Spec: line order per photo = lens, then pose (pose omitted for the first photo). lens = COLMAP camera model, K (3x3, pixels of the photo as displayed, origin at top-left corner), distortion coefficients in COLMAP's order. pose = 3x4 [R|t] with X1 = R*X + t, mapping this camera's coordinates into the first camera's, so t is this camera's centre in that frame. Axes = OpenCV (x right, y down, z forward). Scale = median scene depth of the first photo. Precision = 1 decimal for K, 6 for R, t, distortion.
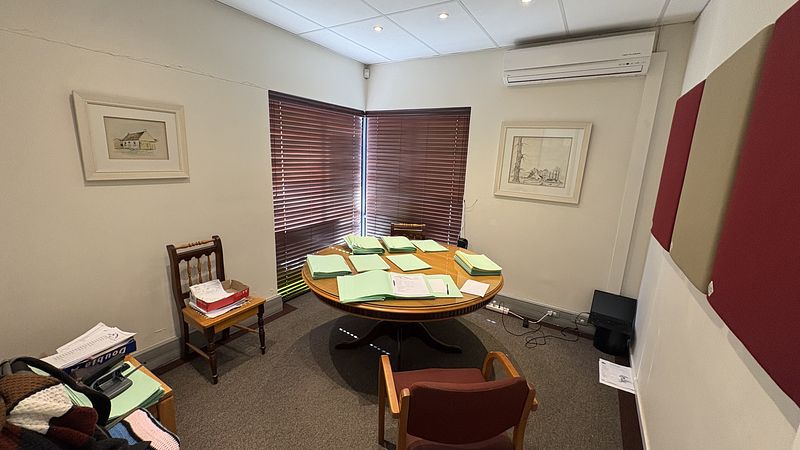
lens RADIAL K [[319.8, 0, 398.7], [0, 319.8, 224.7], [0, 0, 1]] dist [0.000382, -0.000010]
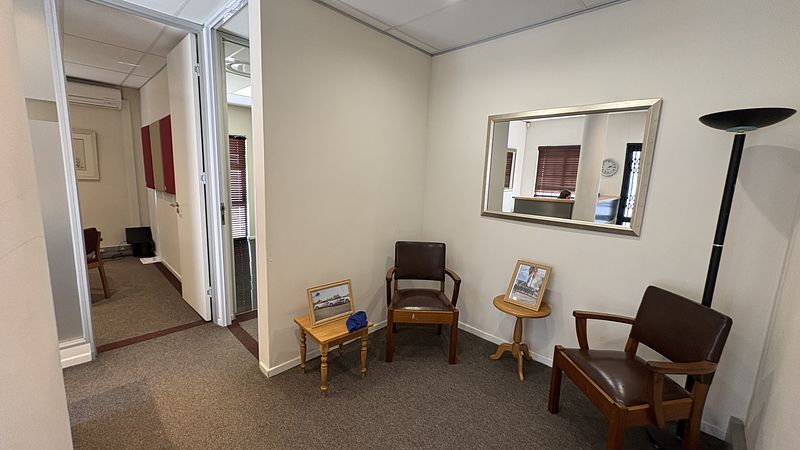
lens RADIAL K [[319.8, 0, 398.7], [0, 319.8, 224.7], [0, 0, 1]] dist [0.000382, -0.000010]
pose [[0.222612, -0.182609, 0.957652, -0.823638], [0.174031, 0.973967, 0.145265, 0.216740], [-0.959248, 0.134324, 0.248596, -0.989214]]
